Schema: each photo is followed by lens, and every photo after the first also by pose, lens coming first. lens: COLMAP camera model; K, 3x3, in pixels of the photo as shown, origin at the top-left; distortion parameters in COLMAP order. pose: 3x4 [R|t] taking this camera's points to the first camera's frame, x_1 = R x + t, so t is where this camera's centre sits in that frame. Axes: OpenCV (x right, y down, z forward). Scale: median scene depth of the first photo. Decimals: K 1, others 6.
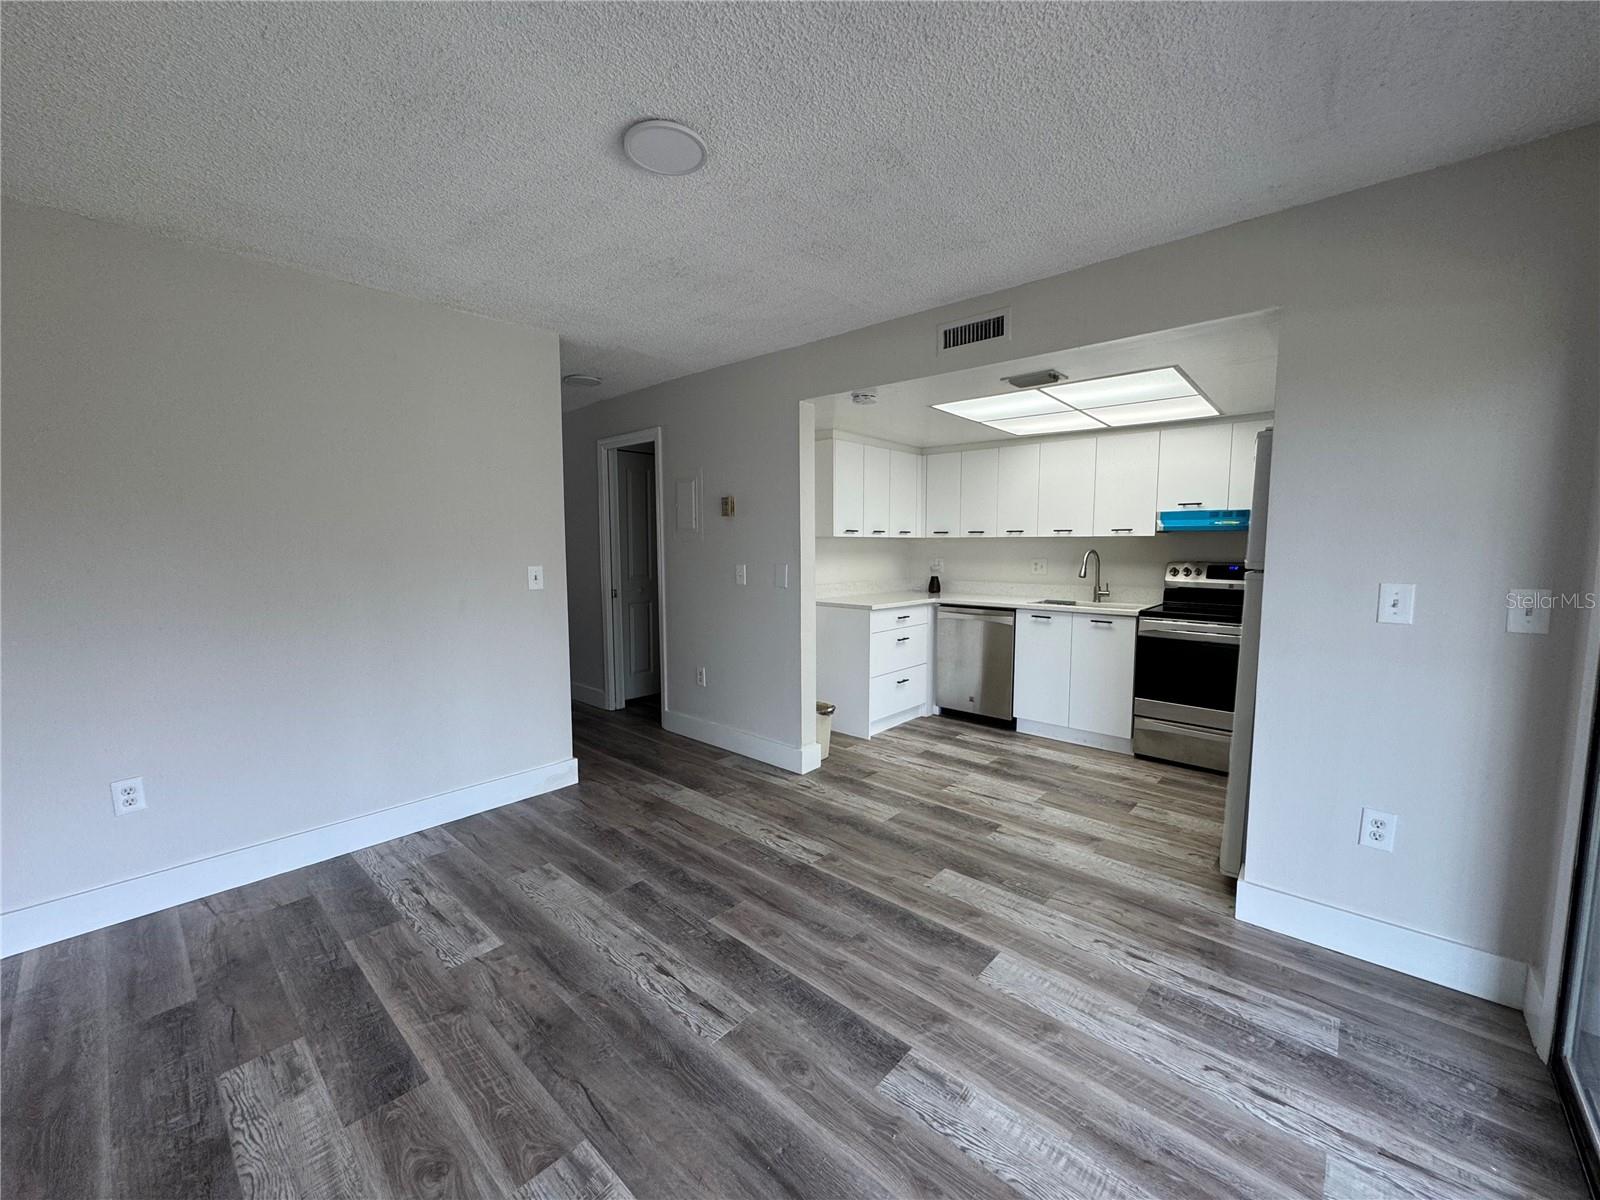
lens RADIAL K [[641.7, 0, 800.3], [0, 641.7, 598.7], [0, 0, 1]] dist [-0.003012, 0.000020]
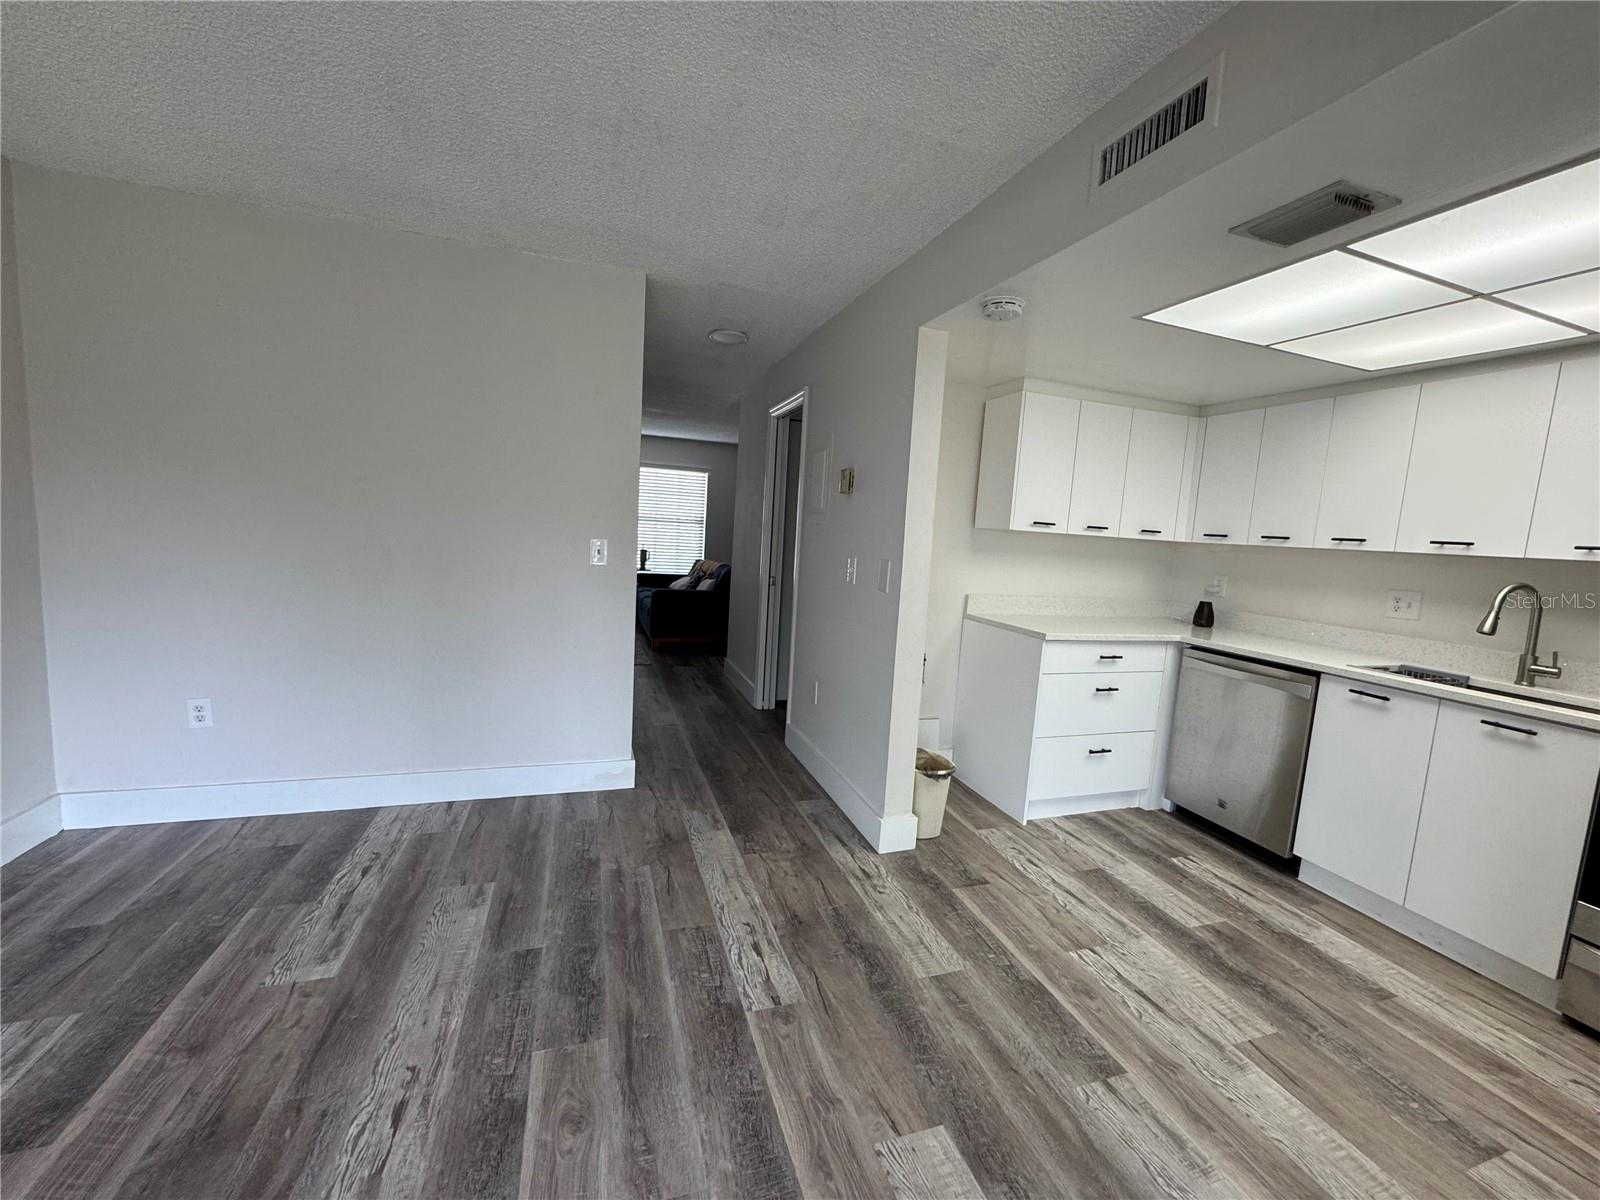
lens RADIAL K [[641.7, 0, 793.6], [0, 641.7, 598.3], [0, 0, 1]] dist [-0.003012, 0.000020]
pose [[0.867647, 0.108676, -0.485158, 0.248876], [-0.104498, 0.993882, 0.035749, -0.027518], [0.486075, 0.019680, 0.873696, 0.334418]]
